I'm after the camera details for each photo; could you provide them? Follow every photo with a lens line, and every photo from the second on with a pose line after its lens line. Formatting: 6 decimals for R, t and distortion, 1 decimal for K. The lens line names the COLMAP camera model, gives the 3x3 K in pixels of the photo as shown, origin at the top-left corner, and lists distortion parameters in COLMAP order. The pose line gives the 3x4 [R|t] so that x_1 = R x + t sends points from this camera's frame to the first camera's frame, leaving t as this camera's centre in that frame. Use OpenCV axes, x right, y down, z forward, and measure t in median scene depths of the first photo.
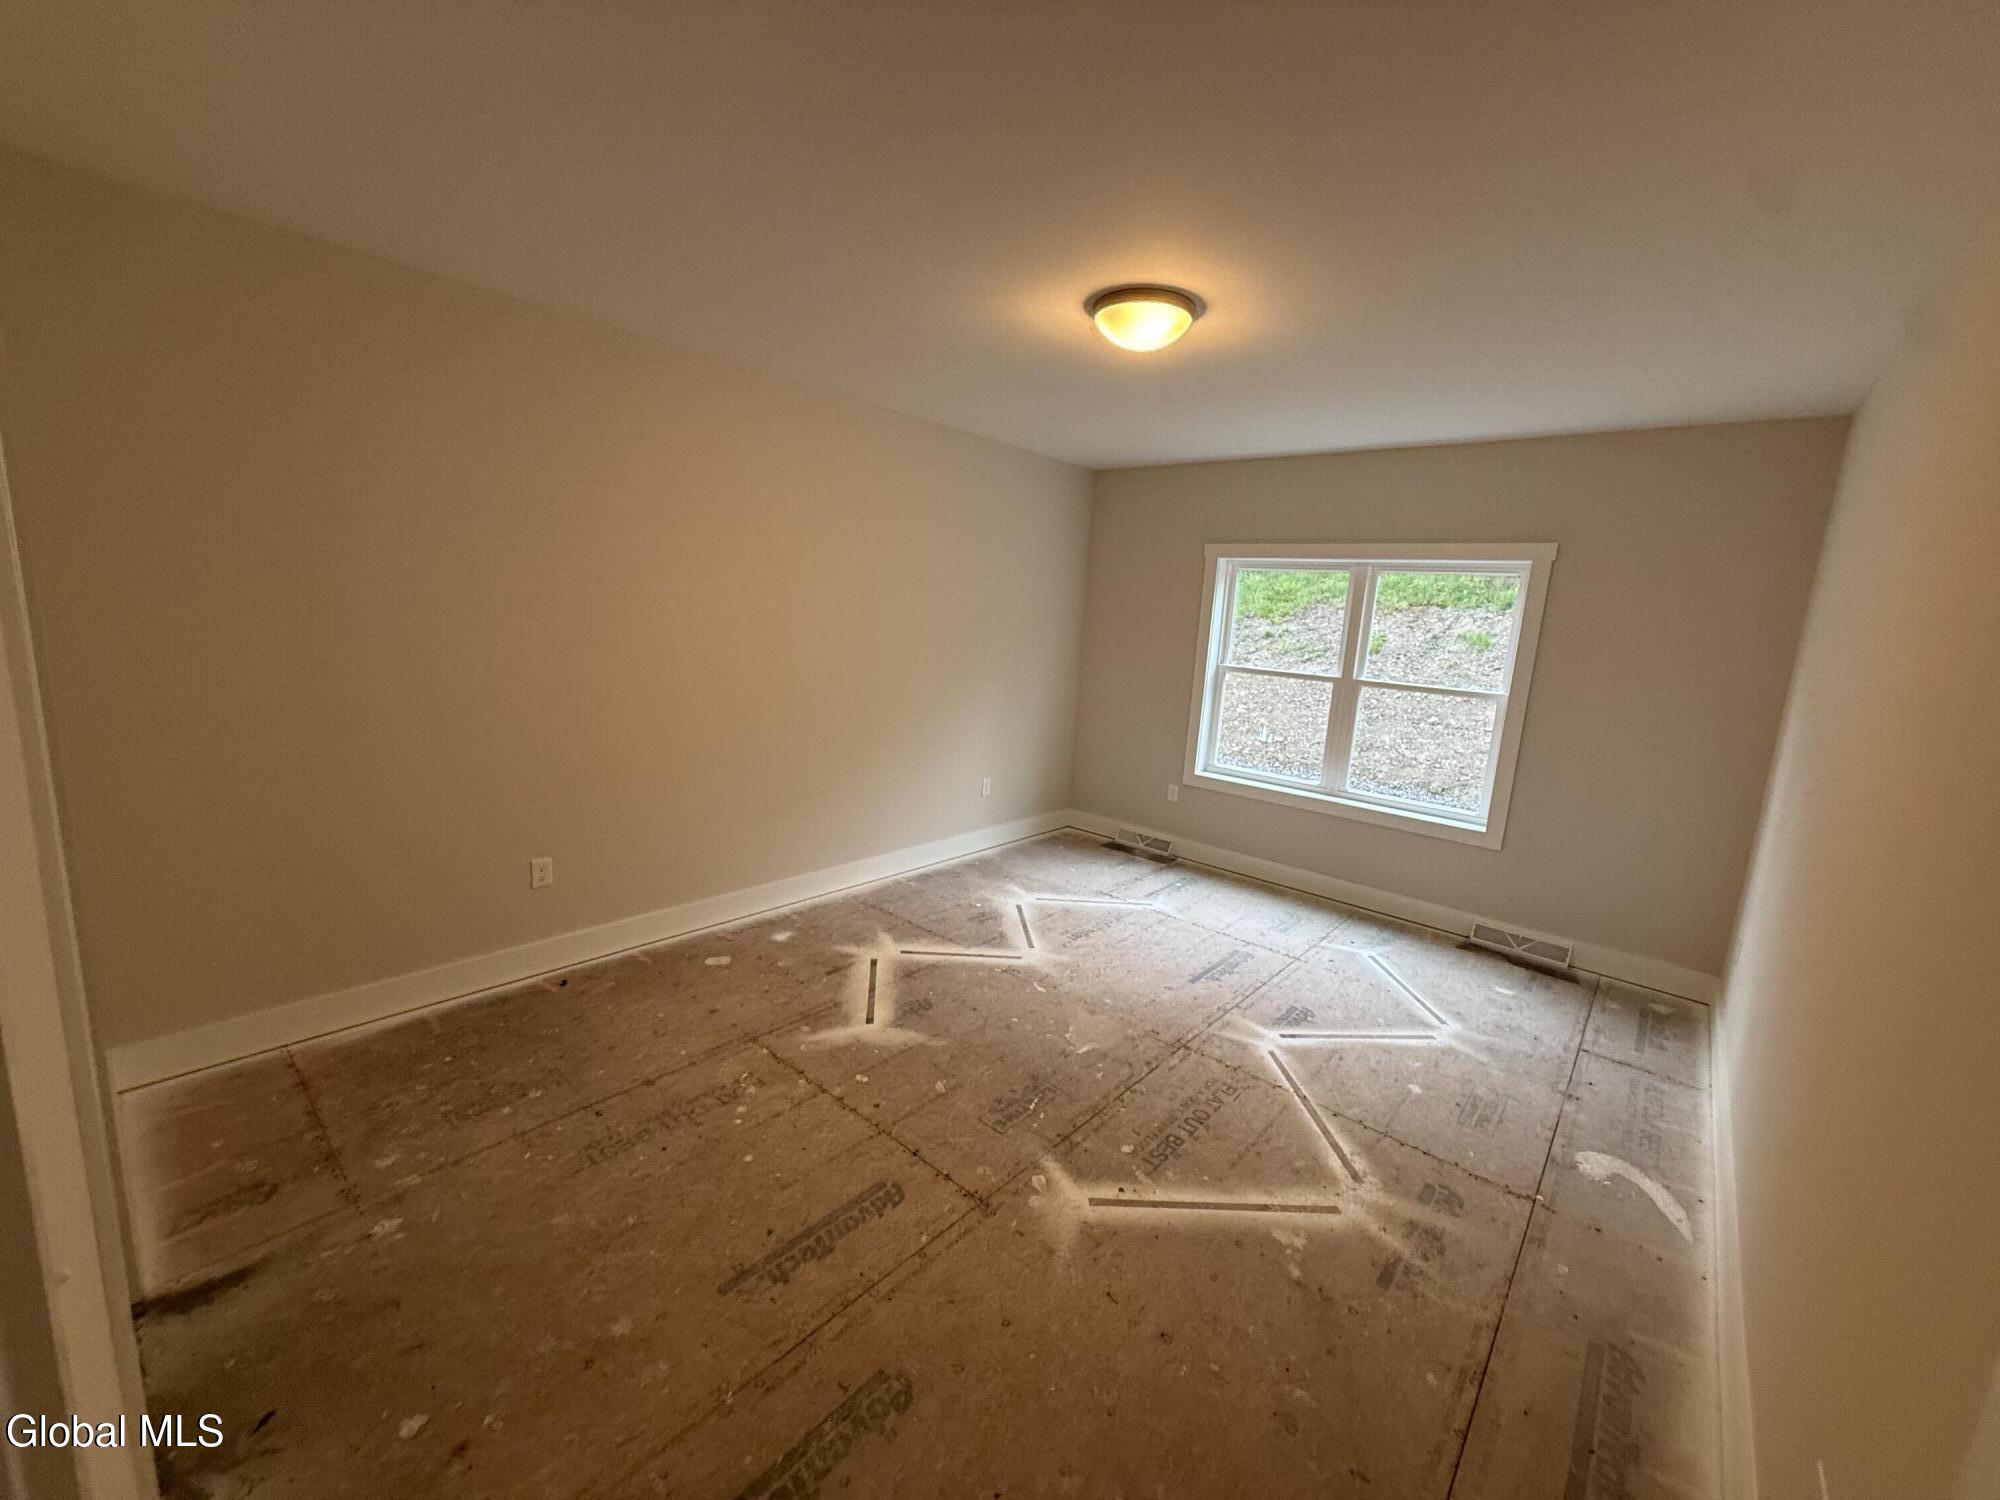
lens RADIAL K [[793.6, 0, 1011.2], [0, 793.6, 747.6], [0, 0, 1]] dist [-0.001123, 0.000215]
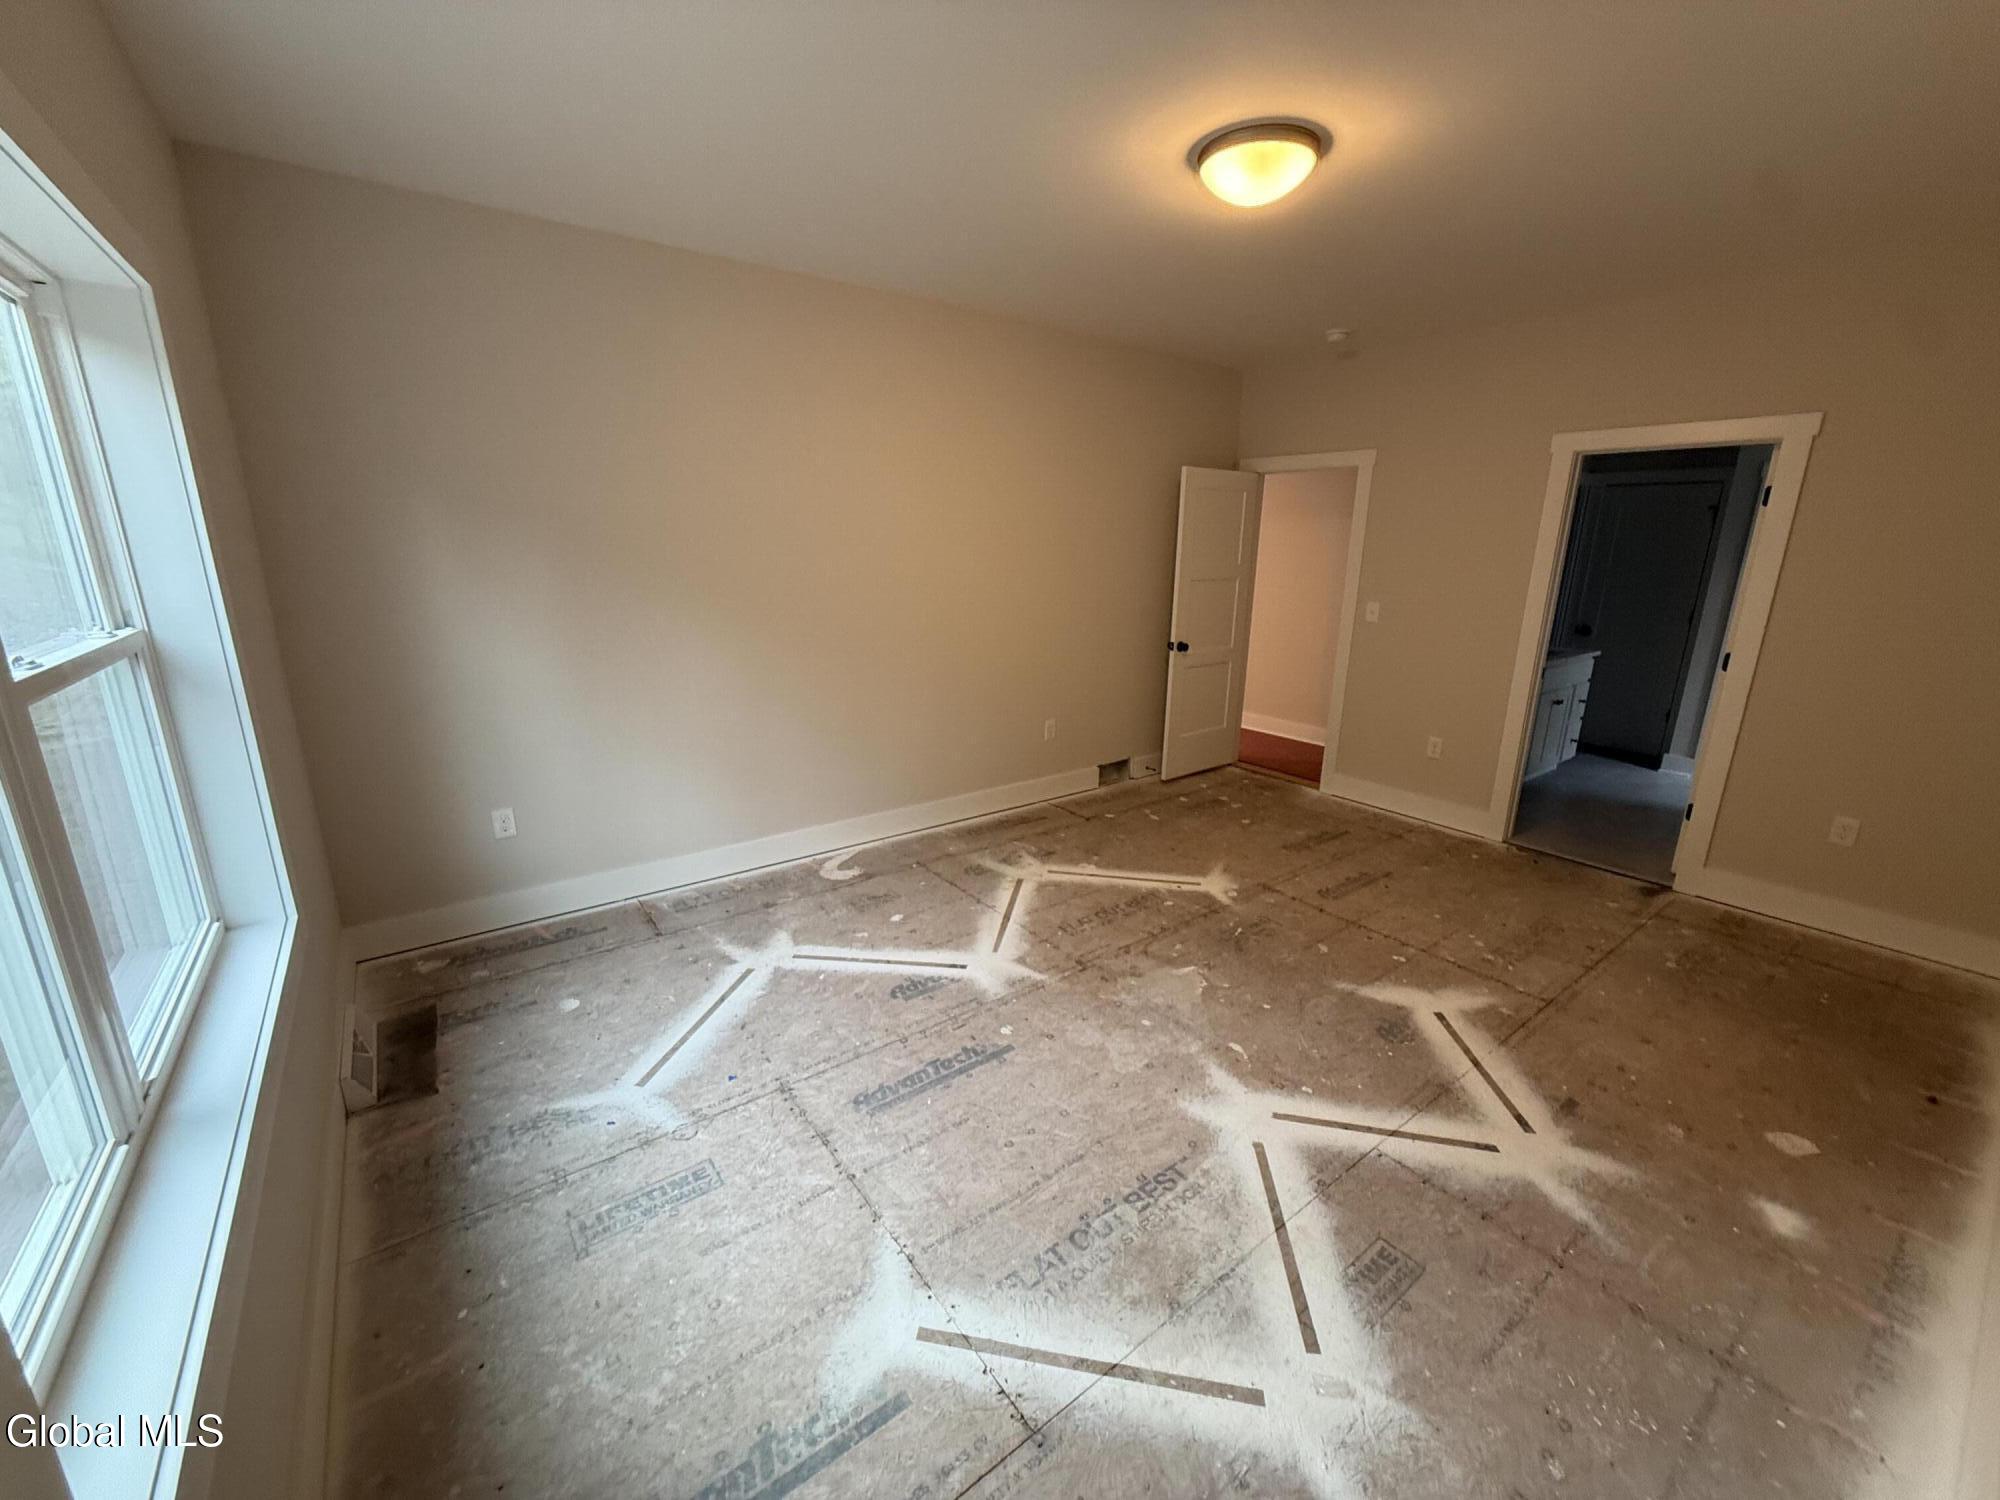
lens RADIAL K [[793.6, 0, 995.0], [0, 793.6, 748.0], [0, 0, 1]] dist [-0.001123, 0.000215]
pose [[-0.970934, -0.130796, 0.200449, 0.163942], [-0.033386, 0.903303, 0.427701, -0.284593], [-0.237008, 0.408577, -0.881415, 1.824190]]
